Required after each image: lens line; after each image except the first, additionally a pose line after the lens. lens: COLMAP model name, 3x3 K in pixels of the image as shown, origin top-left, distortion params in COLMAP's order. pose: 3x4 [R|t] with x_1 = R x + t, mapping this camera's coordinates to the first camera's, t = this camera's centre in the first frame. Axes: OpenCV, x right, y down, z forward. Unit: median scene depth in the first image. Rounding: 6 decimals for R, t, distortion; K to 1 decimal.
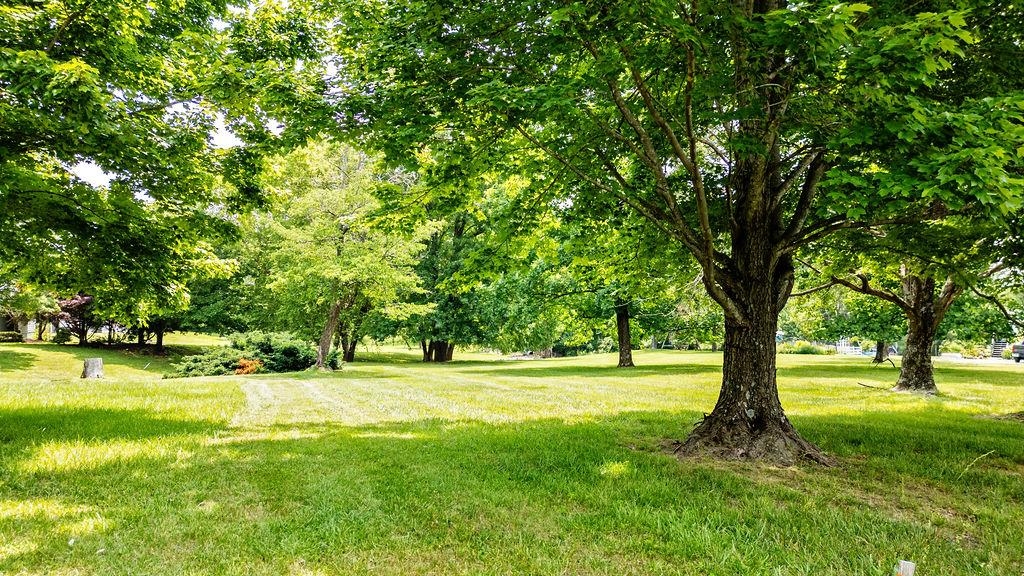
lens RADIAL K [[716.3, 0, 512.4], [0, 716.3, 287.7], [0, 0, 1]] dist [0.072215, -0.068924]
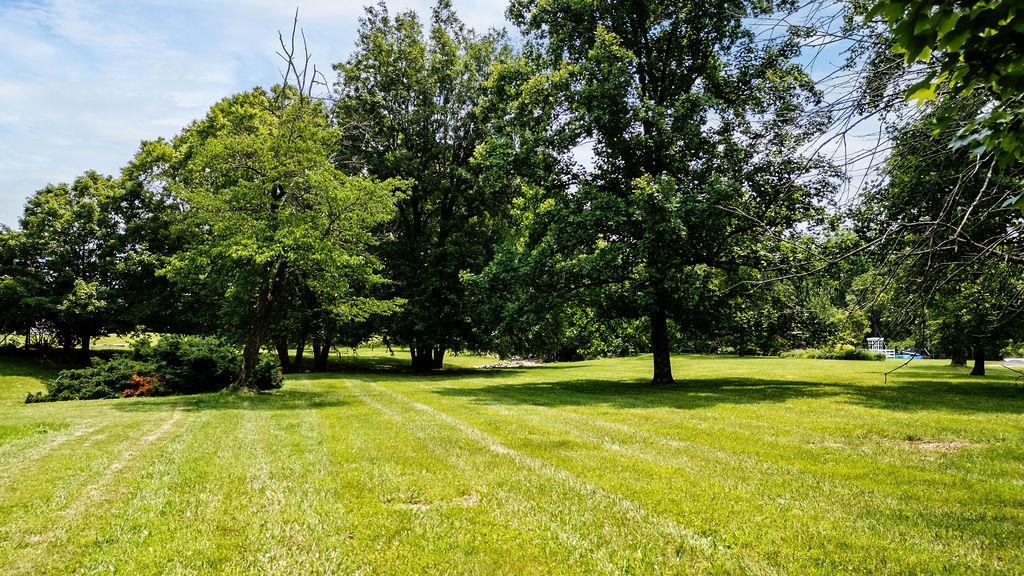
lens RADIAL K [[716.3, 0, 511.5], [0, 716.3, 290.8], [0, 0, 1]] dist [0.072215, -0.068924]
pose [[0.999998, 0.001801, 0.000288, 0.001032], [-0.001803, 0.999980, 0.006026, 0.009296], [-0.000277, -0.006027, 0.999982, 0.262709]]
